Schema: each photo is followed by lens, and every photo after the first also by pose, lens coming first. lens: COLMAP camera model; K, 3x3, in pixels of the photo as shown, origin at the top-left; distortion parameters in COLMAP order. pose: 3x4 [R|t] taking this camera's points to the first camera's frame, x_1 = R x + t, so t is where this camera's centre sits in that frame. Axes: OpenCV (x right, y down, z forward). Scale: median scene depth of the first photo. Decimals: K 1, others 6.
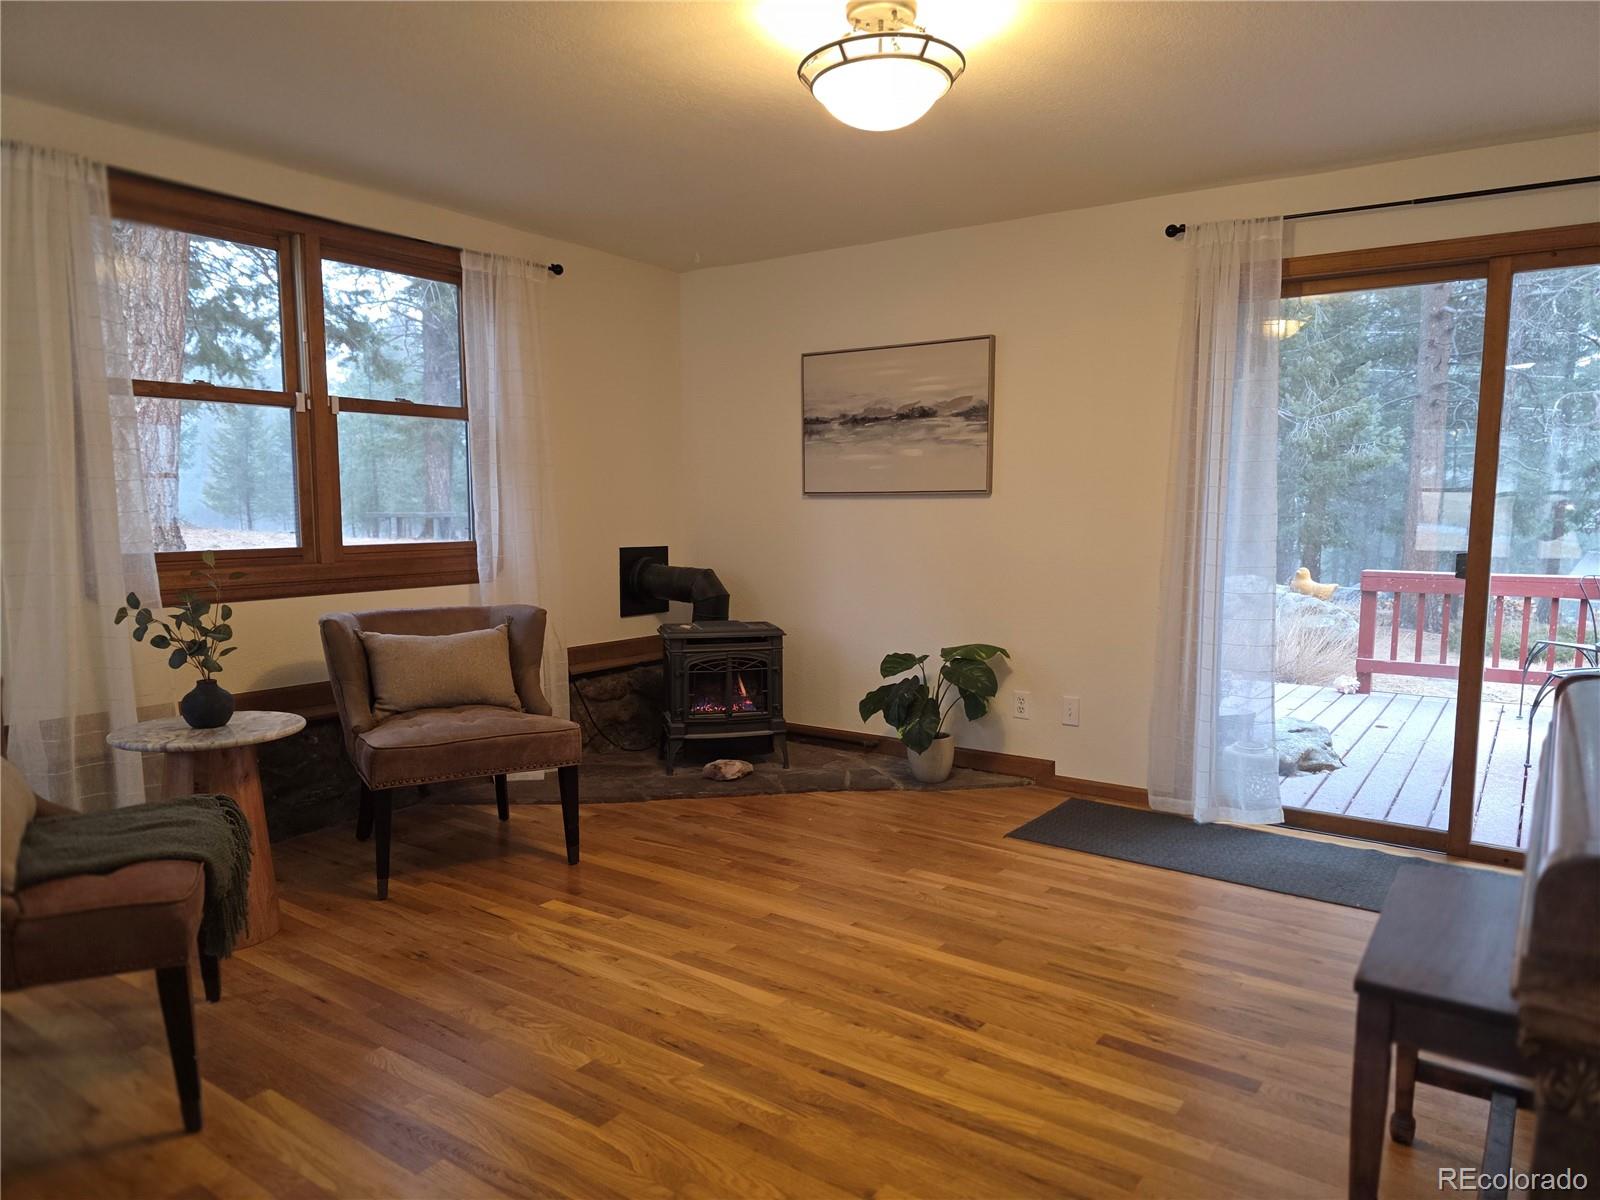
lens RADIAL K [[1069.0, 0, 793.1], [0, 1069.0, 600.5], [0, 0, 1]] dist [0.033632, -0.029541]
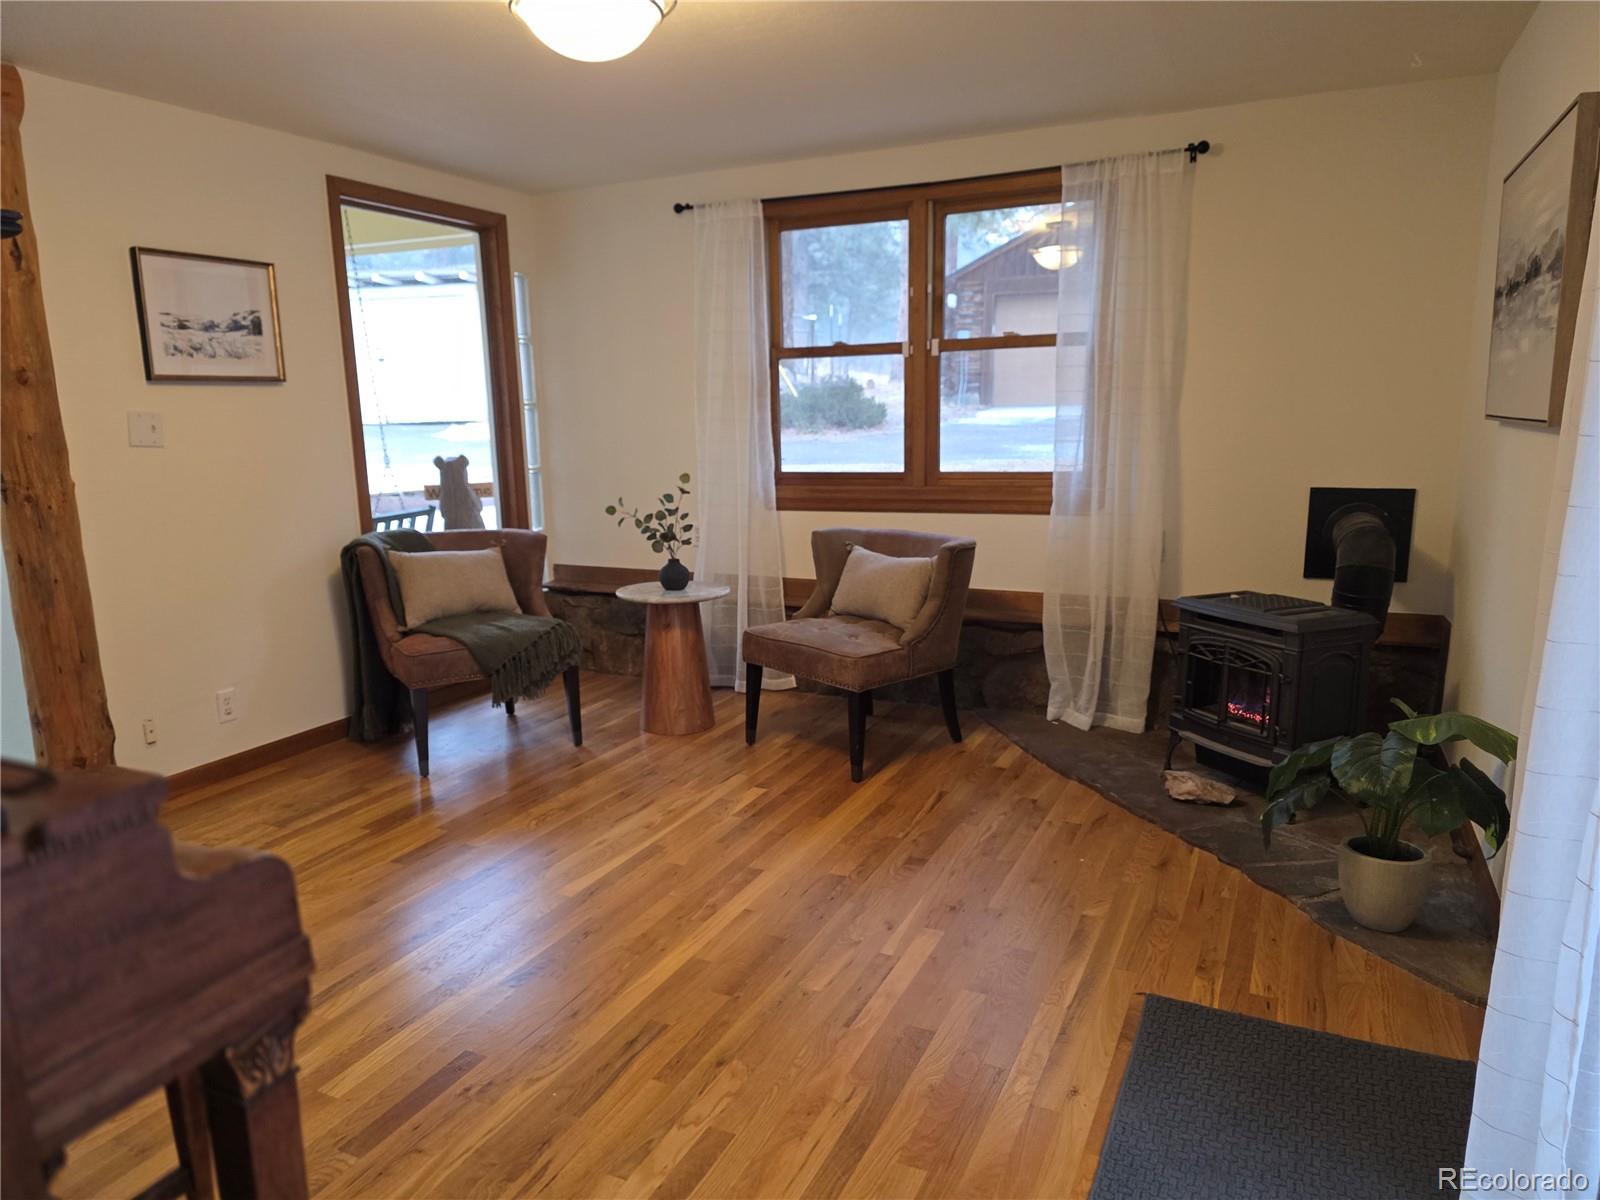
lens RADIAL K [[1069.0, 0, 793.4], [0, 1069.0, 616.3], [0, 0, 1]] dist [0.033632, -0.029541]
pose [[0.183974, 0.184820, -0.965399, 0.811984], [-0.071587, 0.982074, 0.174370, -0.103374], [0.980321, 0.037031, 0.193907, 0.744964]]
